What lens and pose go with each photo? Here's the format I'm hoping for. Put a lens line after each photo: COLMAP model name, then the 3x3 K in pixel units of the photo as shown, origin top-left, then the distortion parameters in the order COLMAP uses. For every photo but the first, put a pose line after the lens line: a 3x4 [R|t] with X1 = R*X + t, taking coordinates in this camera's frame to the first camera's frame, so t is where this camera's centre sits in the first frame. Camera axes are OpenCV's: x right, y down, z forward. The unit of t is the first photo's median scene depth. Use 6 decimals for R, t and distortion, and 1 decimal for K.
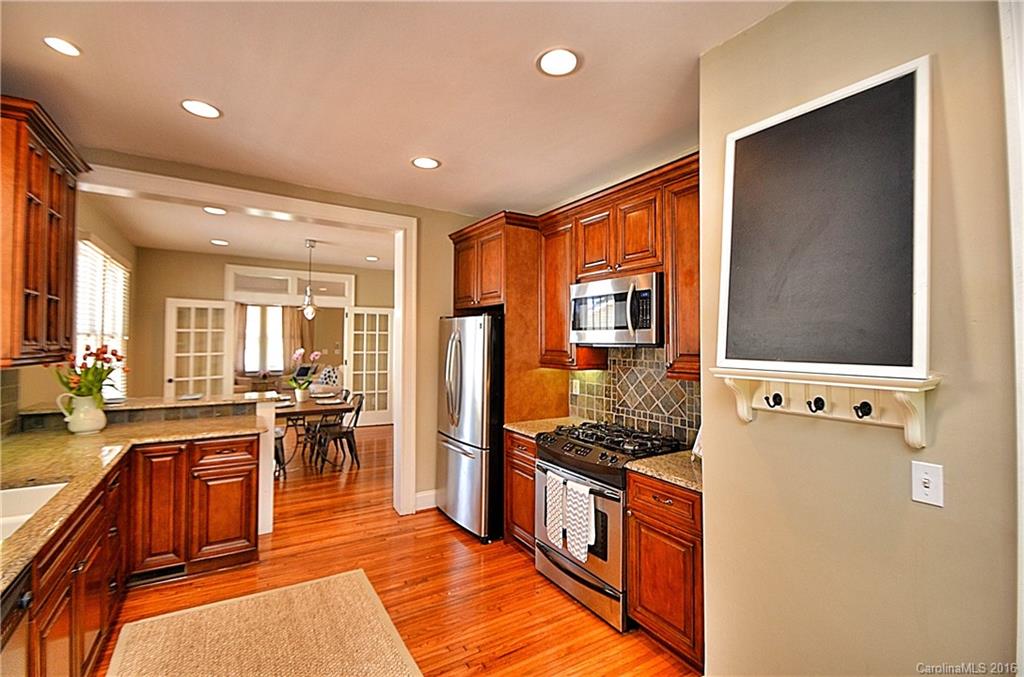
lens RADIAL K [[447.9, 0, 511.4], [0, 447.9, 329.9], [0, 0, 1]] dist [0.019391, -0.020253]
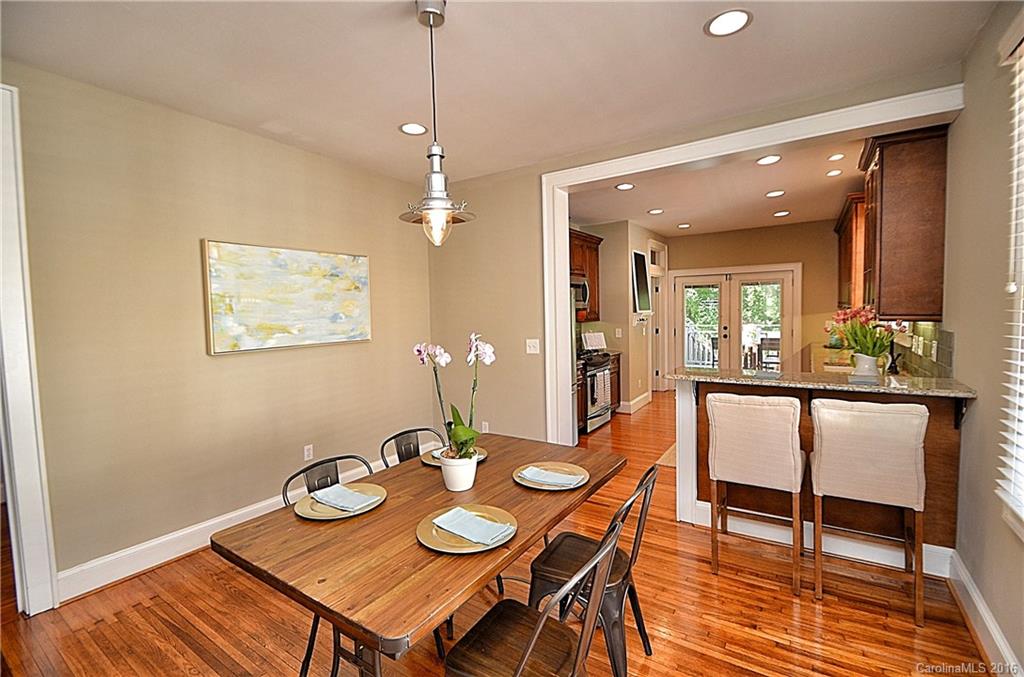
lens RADIAL K [[447.9, 0, 511.4], [0, 447.9, 329.9], [0, 0, 1]] dist [0.019391, -0.020253]
pose [[-0.412807, -0.039374, 0.909967, -1.464200], [-0.004231, 0.999137, 0.041313, 0.042133], [-0.910809, 0.013204, -0.412618, 2.037548]]
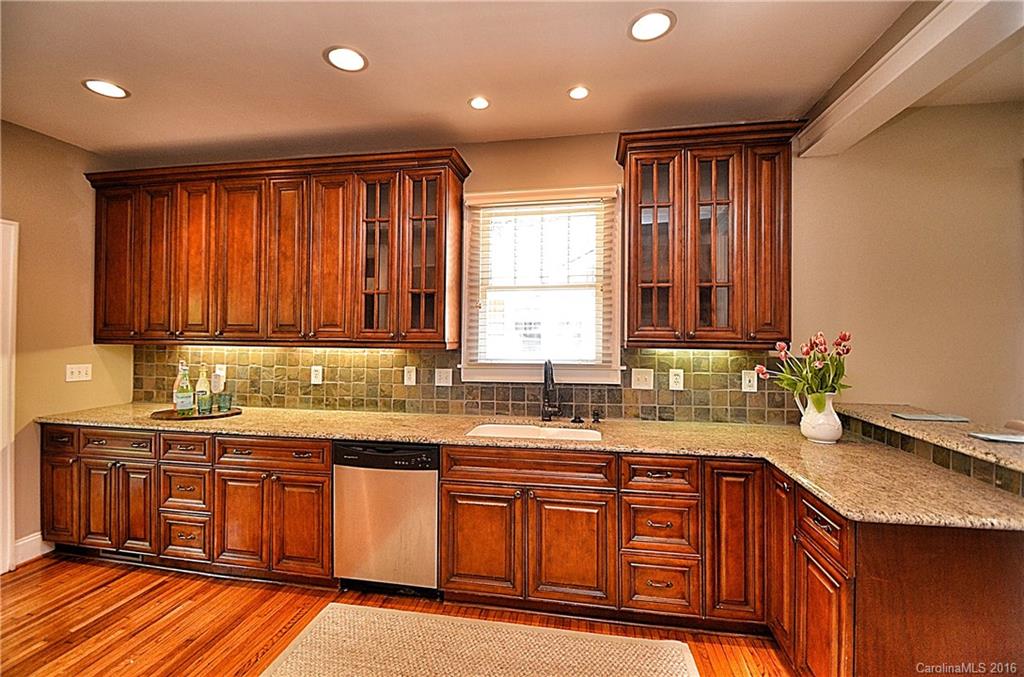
lens RADIAL K [[447.9, 0, 511.4], [0, 447.9, 329.9], [0, 0, 1]] dist [0.019391, -0.020253]
pose [[-0.673787, -0.018419, -0.738696, 0.036710], [0.008029, 0.999448, -0.032244, 0.044982], [0.738882, -0.027657, -0.673267, 1.077759]]
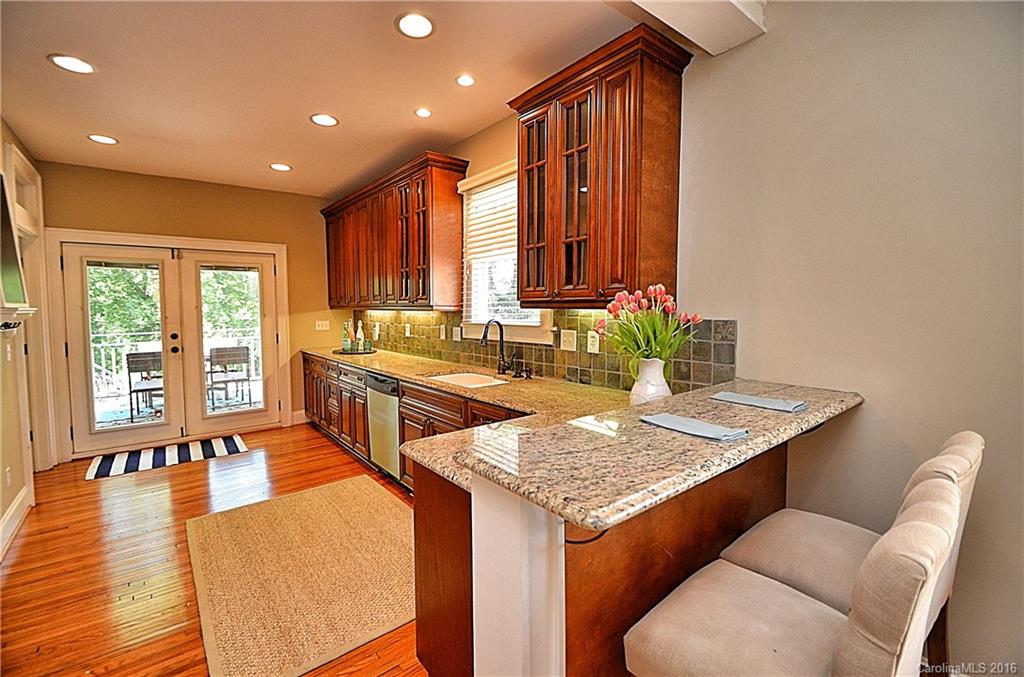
lens RADIAL K [[447.9, 0, 511.4], [0, 447.9, 329.9], [0, 0, 1]] dist [0.019391, -0.020253]
pose [[-0.993787, 0.008600, -0.110966, -0.632746], [0.005433, 0.999570, 0.028807, 0.070751], [0.111166, 0.028025, -0.993407, 1.565941]]
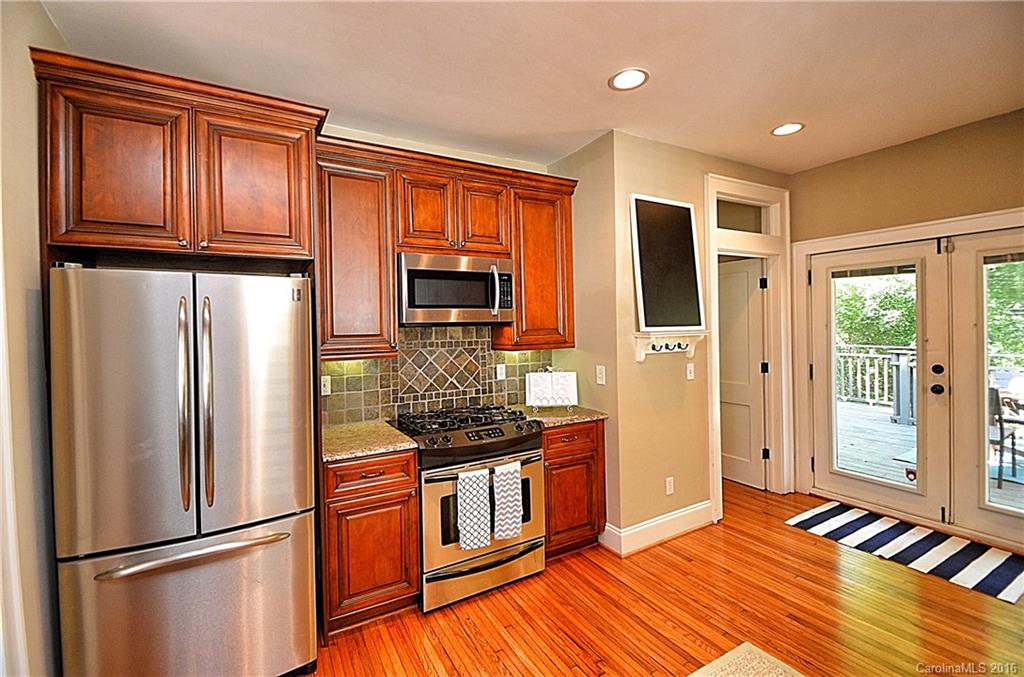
lens RADIAL K [[447.9, 0, 511.4], [0, 447.9, 329.9], [0, 0, 1]] dist [0.019391, -0.020253]
pose [[0.033274, -0.013576, 0.999354, -0.718120], [-0.005344, 0.999891, 0.013761, 0.030864], [-0.999432, -0.005798, 0.033198, 0.832196]]
